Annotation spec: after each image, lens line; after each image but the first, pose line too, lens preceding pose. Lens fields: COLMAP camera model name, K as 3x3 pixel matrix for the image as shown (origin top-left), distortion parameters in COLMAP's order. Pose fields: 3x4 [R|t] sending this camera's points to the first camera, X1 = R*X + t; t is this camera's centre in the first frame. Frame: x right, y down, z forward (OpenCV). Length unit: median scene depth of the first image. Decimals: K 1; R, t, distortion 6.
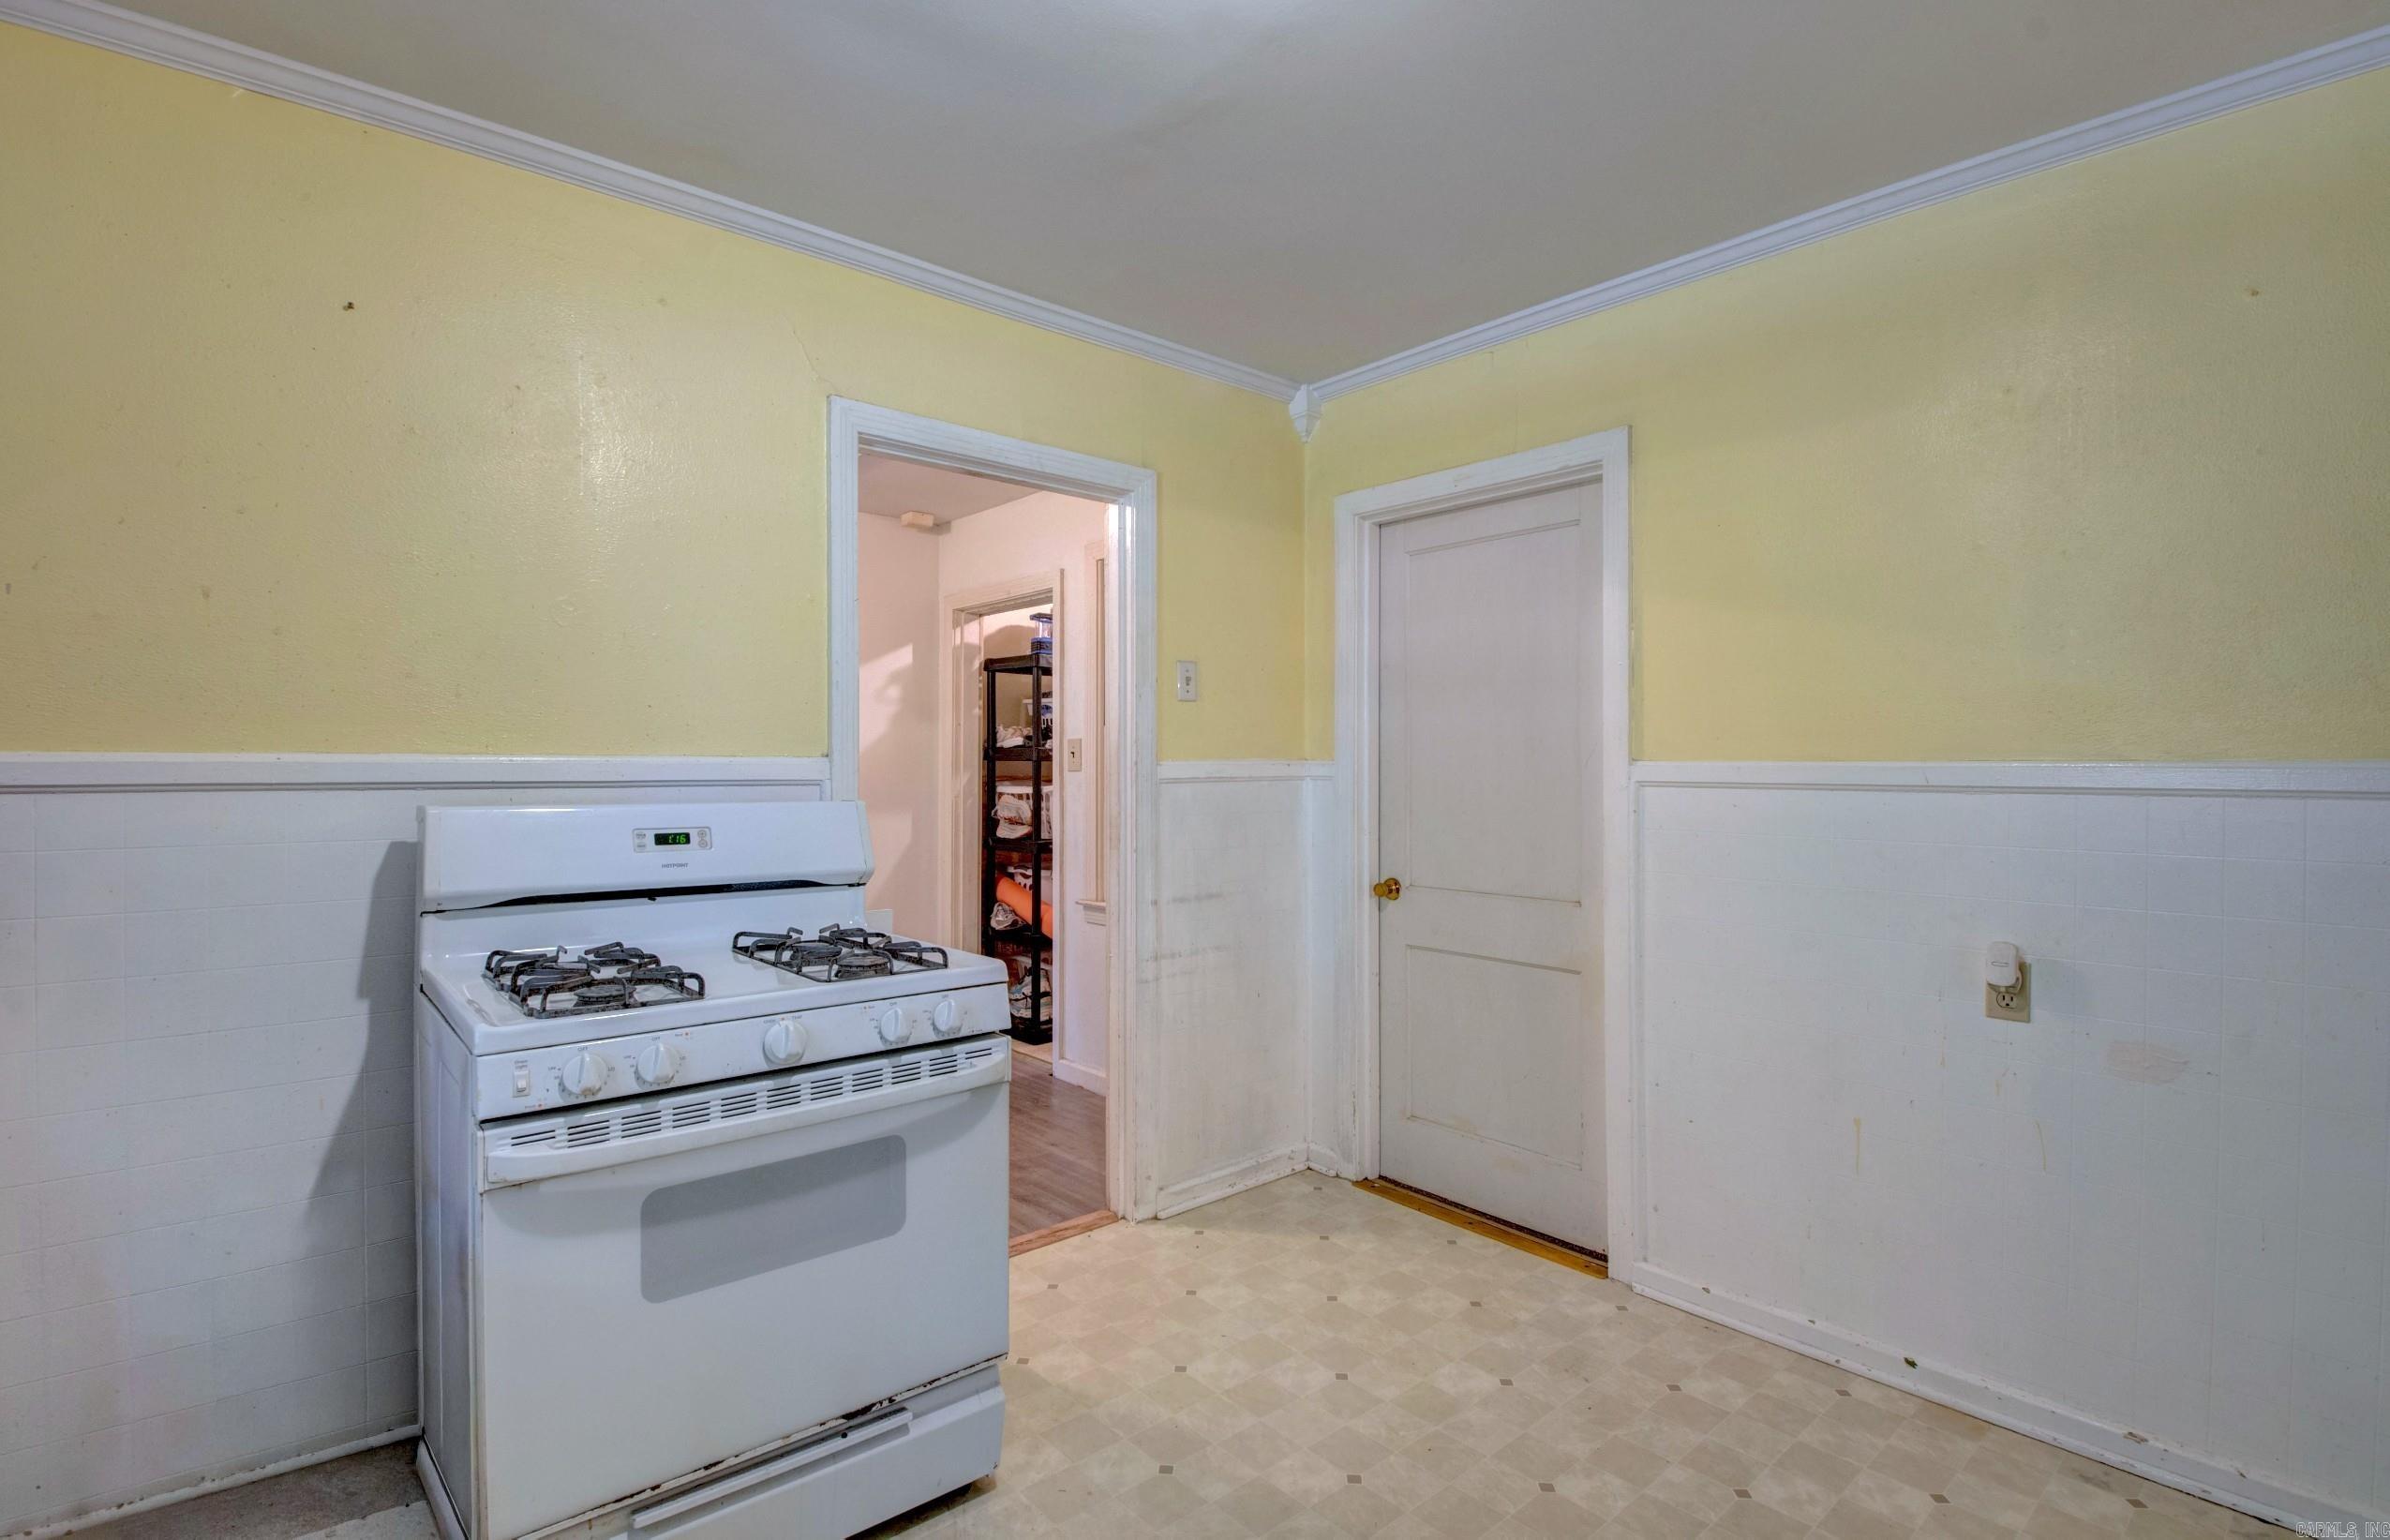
lens RADIAL K [[1120.7, 0, 1219.9], [0, 1120.7, 762.6], [0, 0, 1]] dist [0.000036, -0.013364]
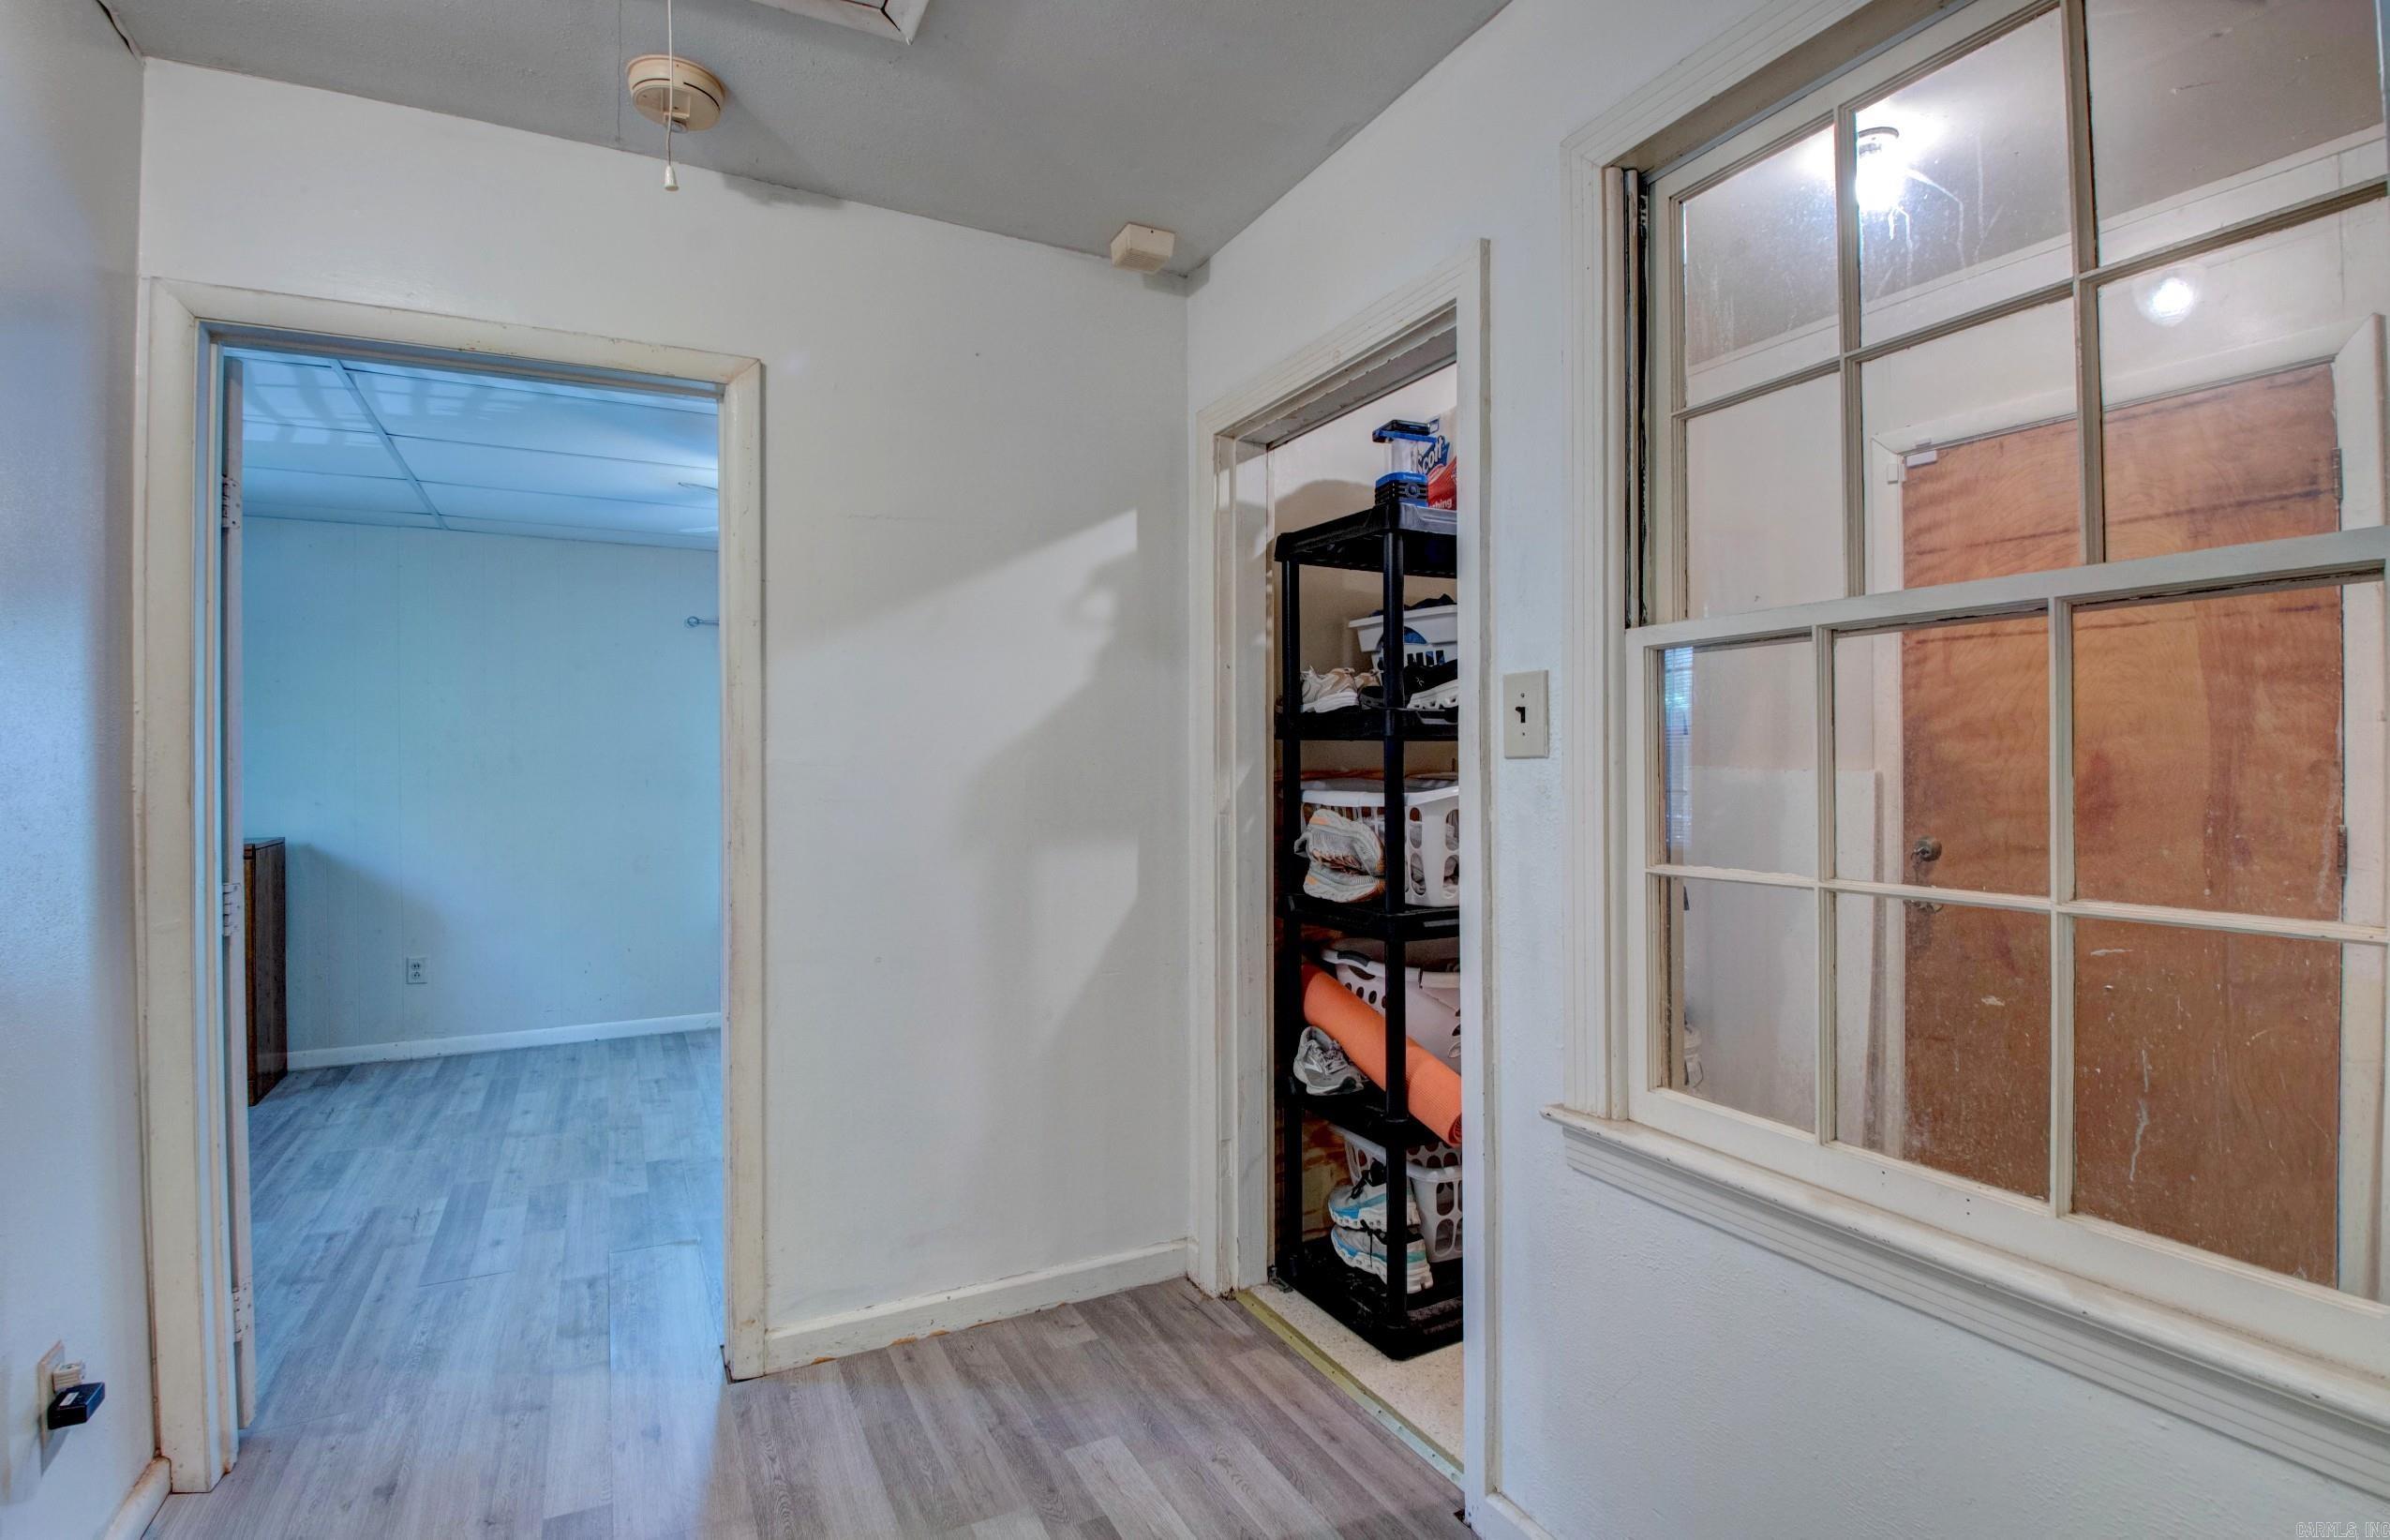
lens RADIAL K [[1120.7, 0, 1211.6], [0, 1120.7, 752.8], [0, 0, 1]] dist [0.000036, -0.013364]
pose [[0.972737, -0.008899, -0.231741, -0.224708], [0.008037, 0.999957, -0.004663, 0.010920], [0.231772, 0.002673, 0.972766, 0.925452]]
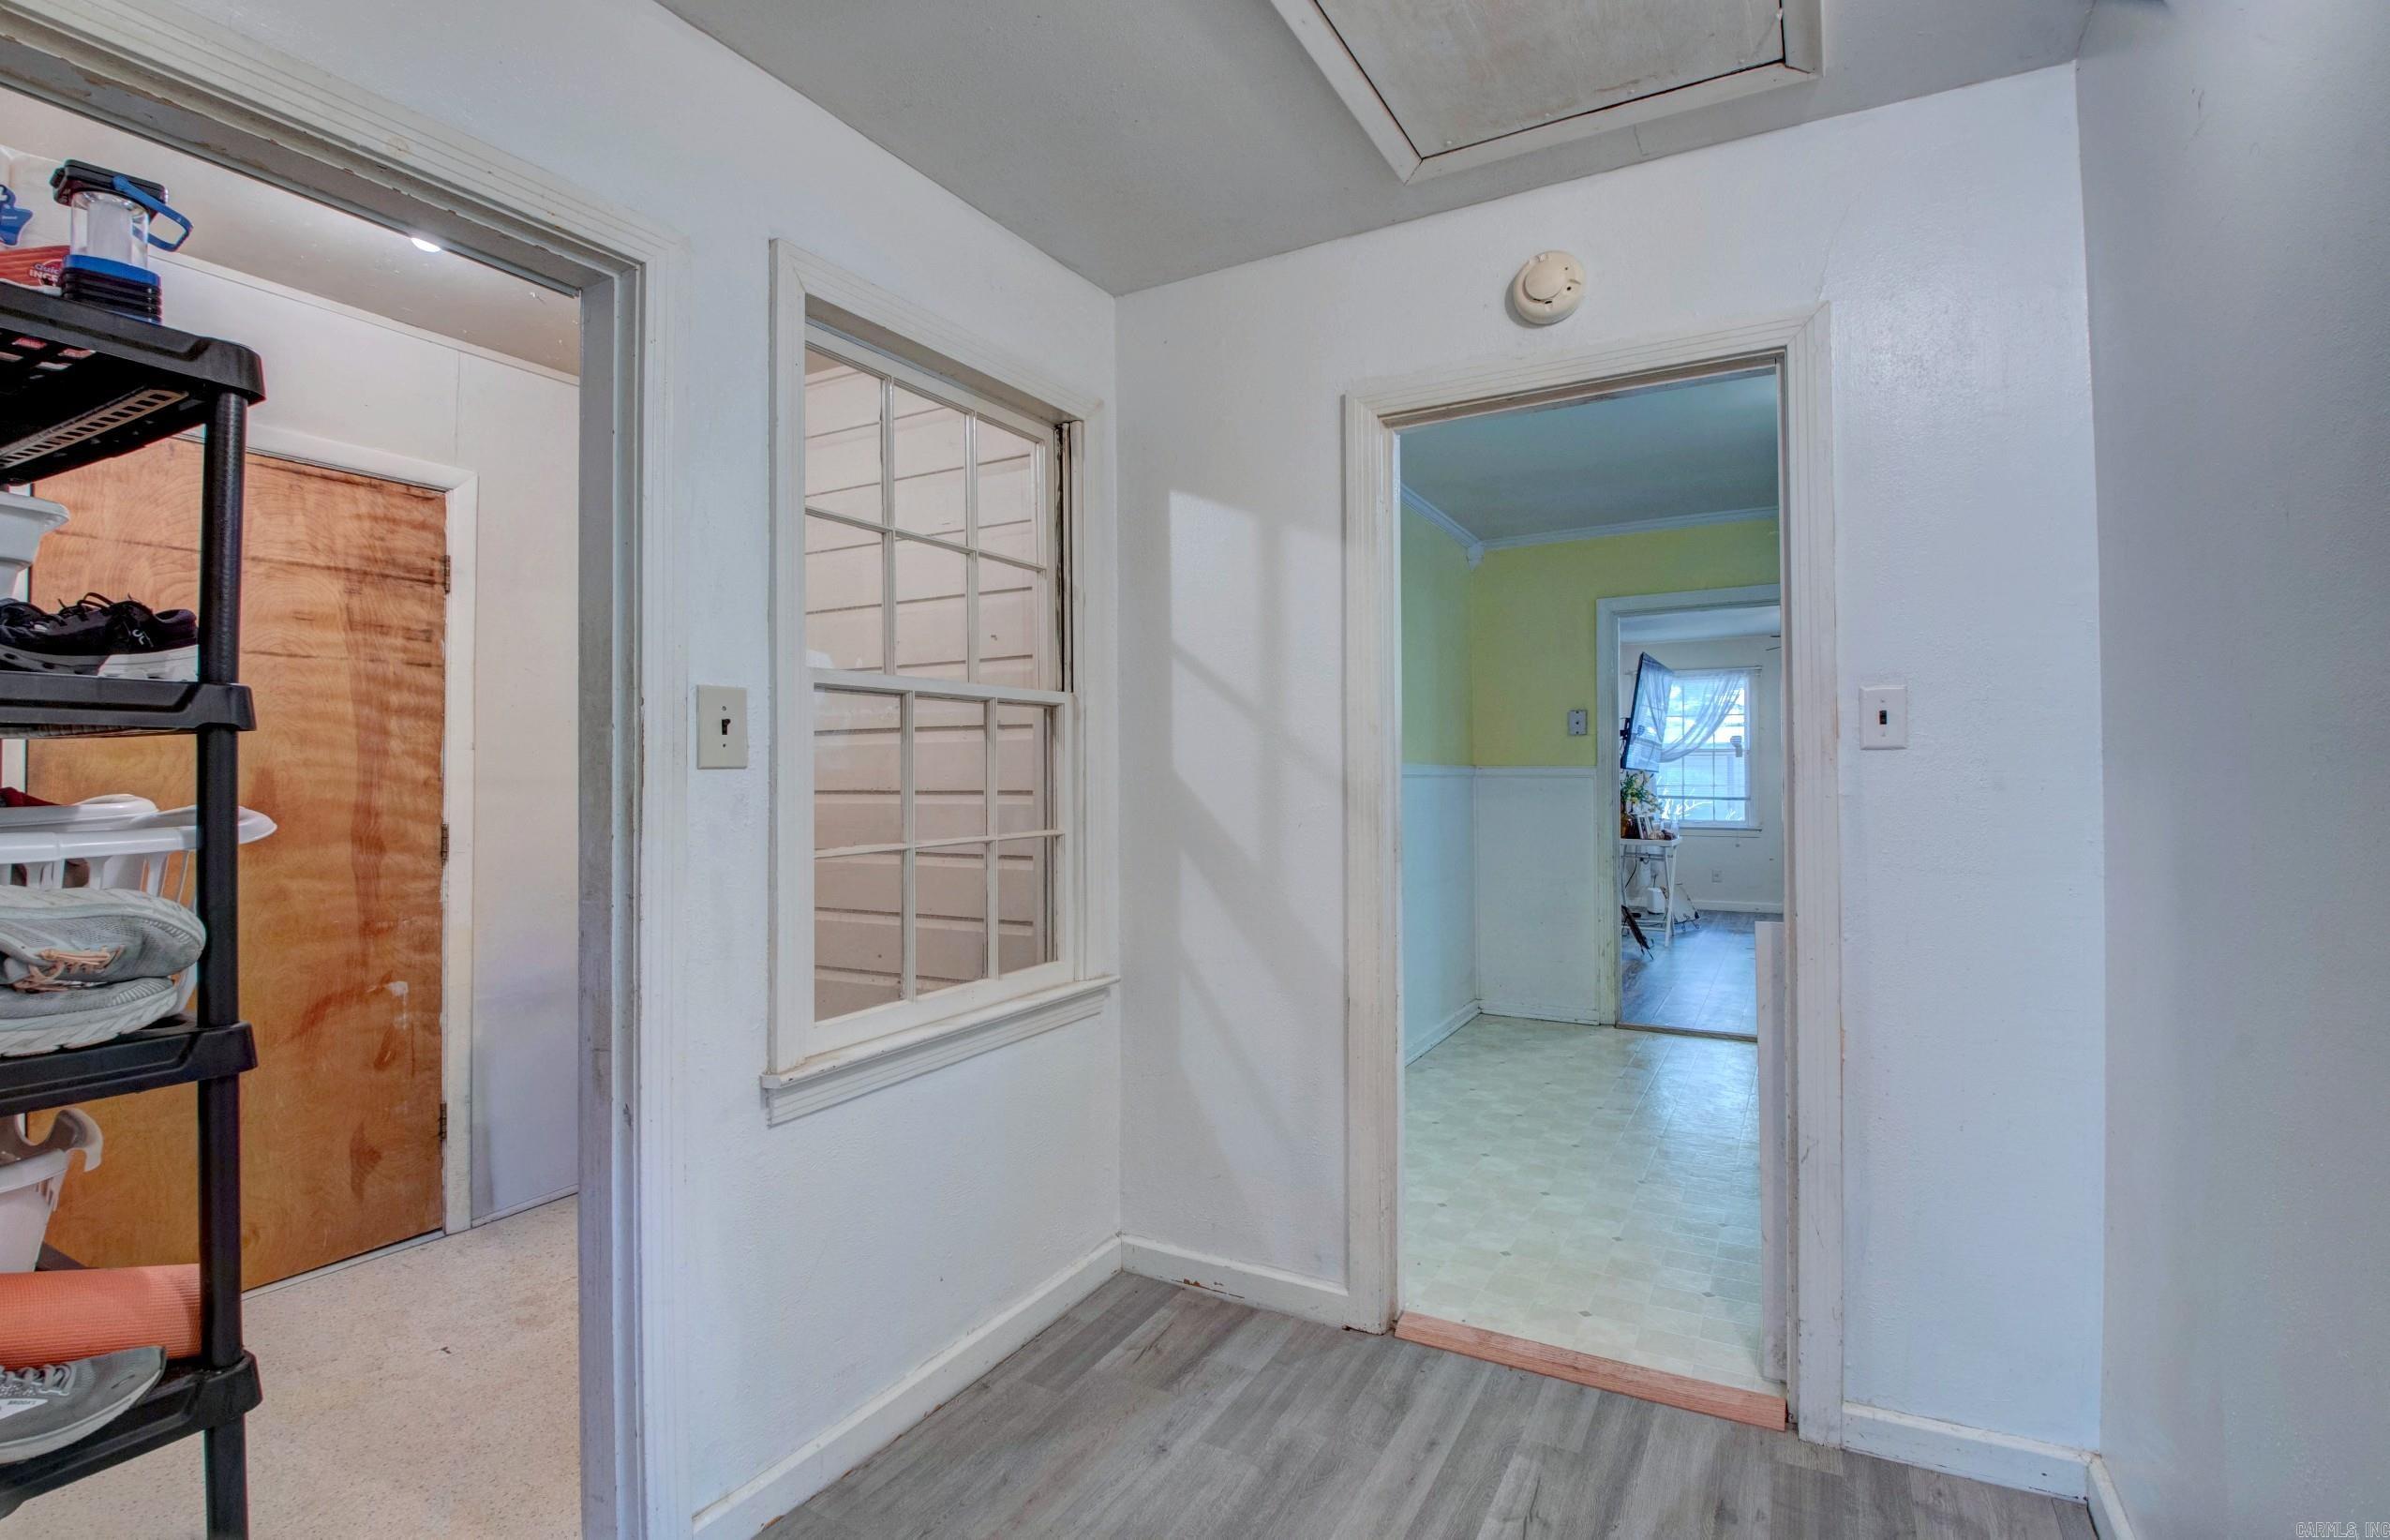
lens RADIAL K [[1120.7, 0, 1145.3], [0, 1120.7, 755.4], [0, 0, 1]] dist [0.000036, -0.013364]
pose [[-0.295364, 0.014346, 0.955277, -0.869872], [-0.000575, 0.999884, -0.015193, 0.014128], [-0.955385, -0.005037, -0.295322, 1.505444]]
